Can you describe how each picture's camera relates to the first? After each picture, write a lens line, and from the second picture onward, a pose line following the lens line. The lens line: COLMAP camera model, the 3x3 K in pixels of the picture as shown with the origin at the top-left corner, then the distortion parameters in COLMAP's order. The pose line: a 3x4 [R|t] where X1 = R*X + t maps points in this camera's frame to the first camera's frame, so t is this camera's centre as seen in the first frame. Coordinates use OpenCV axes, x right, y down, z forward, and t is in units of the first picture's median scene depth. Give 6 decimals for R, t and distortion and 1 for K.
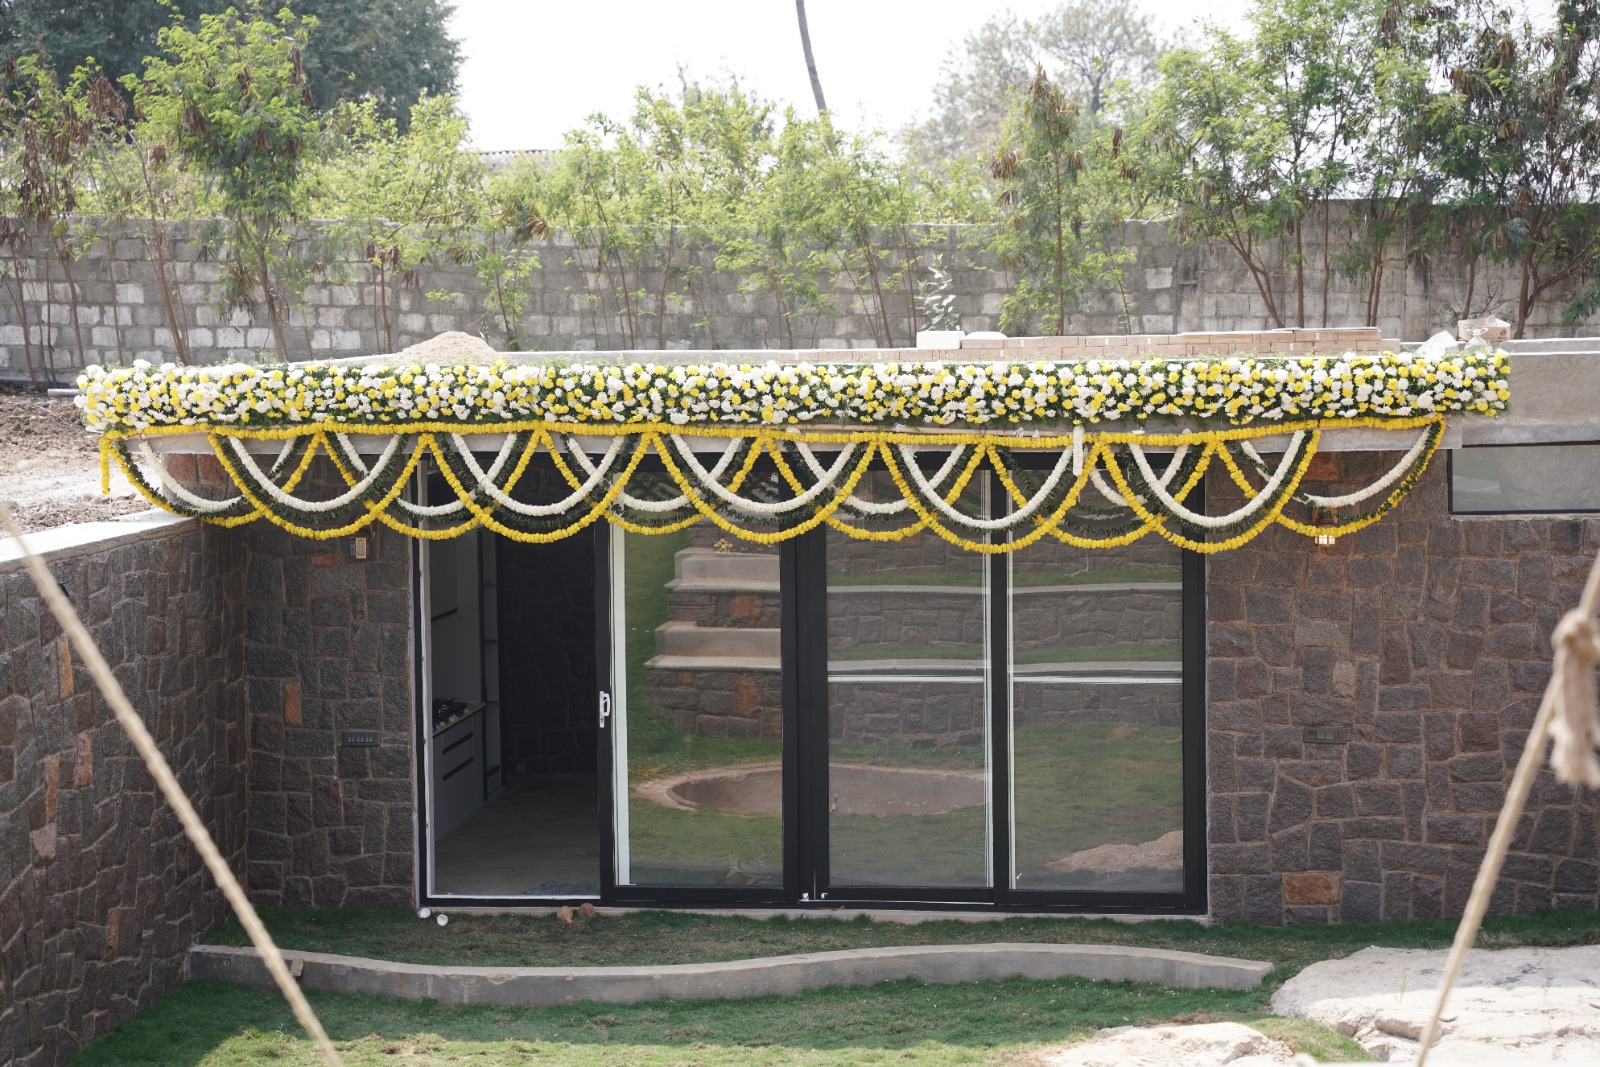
lens RADIAL K [[3081.8, 0, 797.7], [0, 3081.8, 542.4], [0, 0, 1]] dist [0.306372, 0.000000]
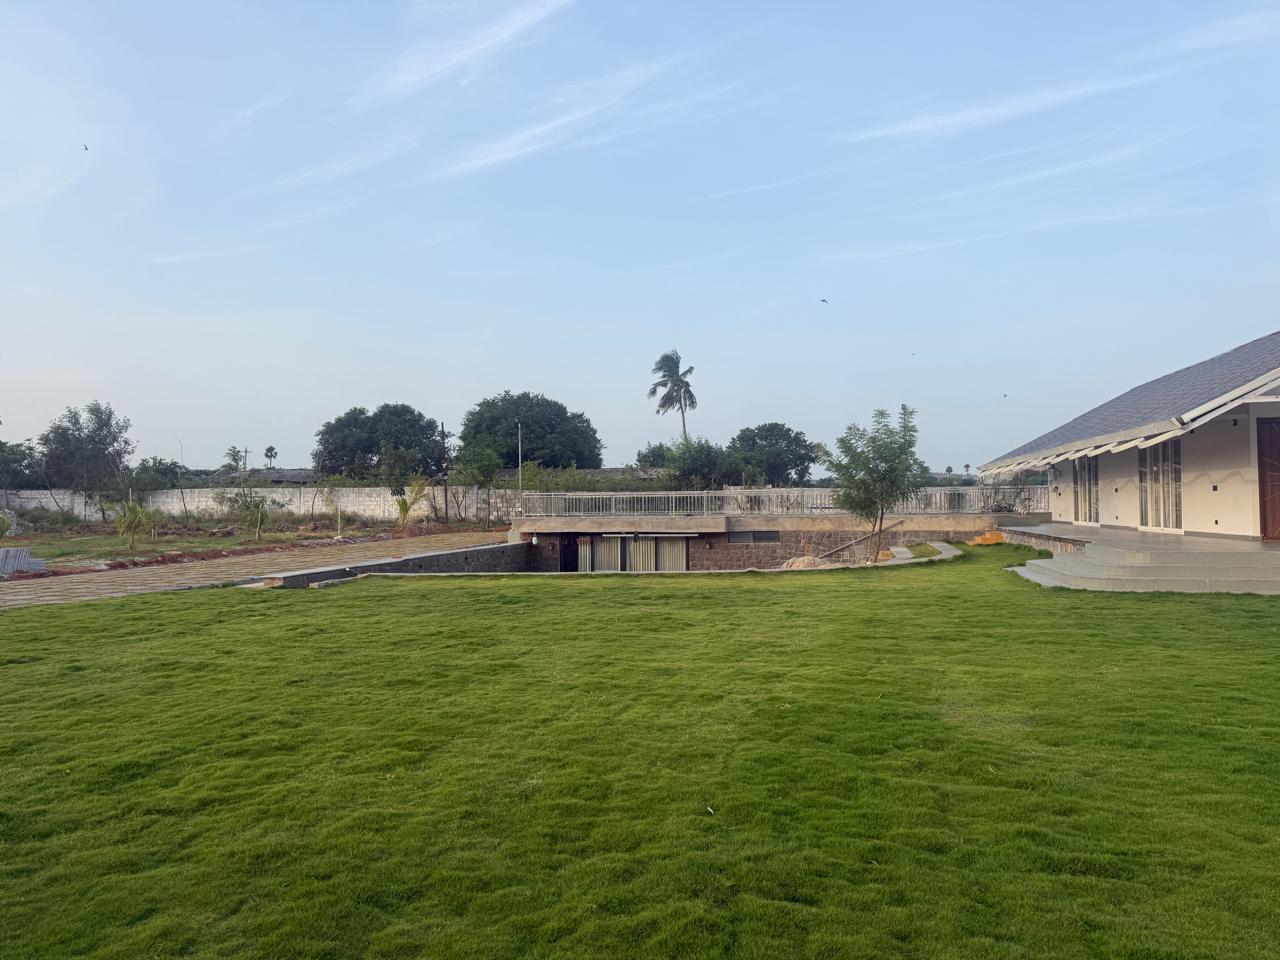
lens RADIAL K [[905.9, 0, 638.3], [0, 905.9, 482.8], [0, 0, 1]] dist [0.076977, -0.098635]
pose [[0.996519, -0.000504, -0.083369, 0.180653], [-0.007759, 0.995081, -0.098758, 0.048904], [0.083009, 0.099061, 0.991613, -0.769317]]
